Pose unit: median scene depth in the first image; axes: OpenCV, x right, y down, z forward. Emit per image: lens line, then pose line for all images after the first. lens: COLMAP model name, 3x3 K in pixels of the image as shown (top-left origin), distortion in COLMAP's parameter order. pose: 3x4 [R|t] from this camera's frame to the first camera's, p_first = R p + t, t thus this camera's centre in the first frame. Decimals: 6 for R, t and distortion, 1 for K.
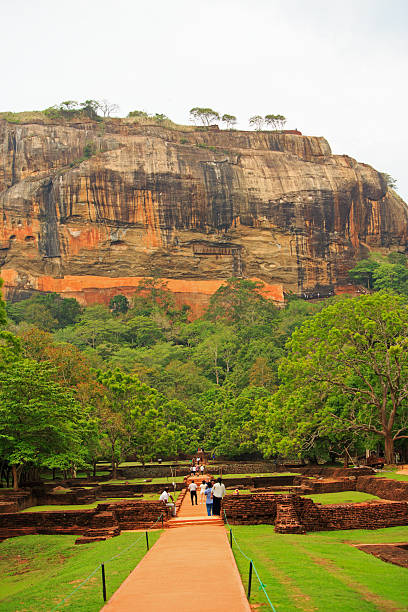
lens RADIAL K [[632.0, 0, 204.0], [0, 632.0, 306.0], [0, 0, 1]] dist [-0.000225, -0.003856]
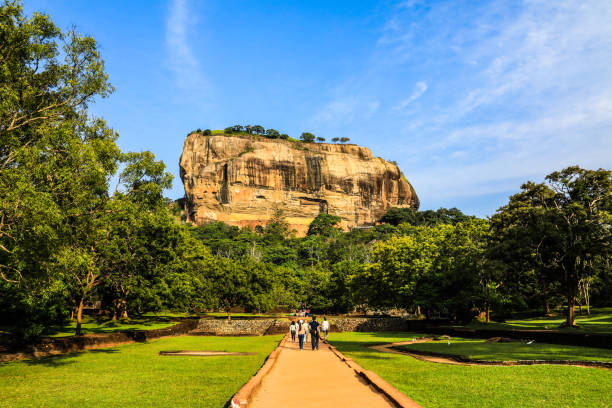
lens RADIAL K [[486.8, 0, 306.0], [0, 486.8, 204.0], [0, 0, 1]] dist [-0.075993, 0.000115]
pose [[0.997610, 0.031087, 0.061703, -0.088748], [-0.026164, 0.996527, -0.079048, 0.032007], [-0.063947, 0.077244, 0.994959, -0.443492]]
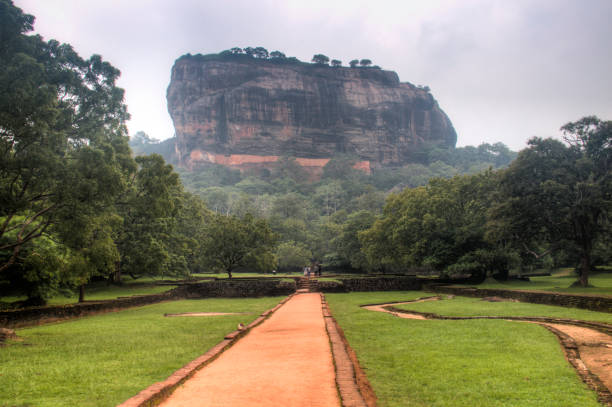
lens RADIAL K [[580.4, 0, 306.0], [0, 580.4, 203.5], [0, 0, 1]] dist [-0.039913, -0.000482]
pose [[0.999284, 0.003219, 0.037692, -0.088130], [-0.004275, 0.999600, 0.027967, 0.031167], [-0.037587, -0.028108, 0.998898, -0.447676]]
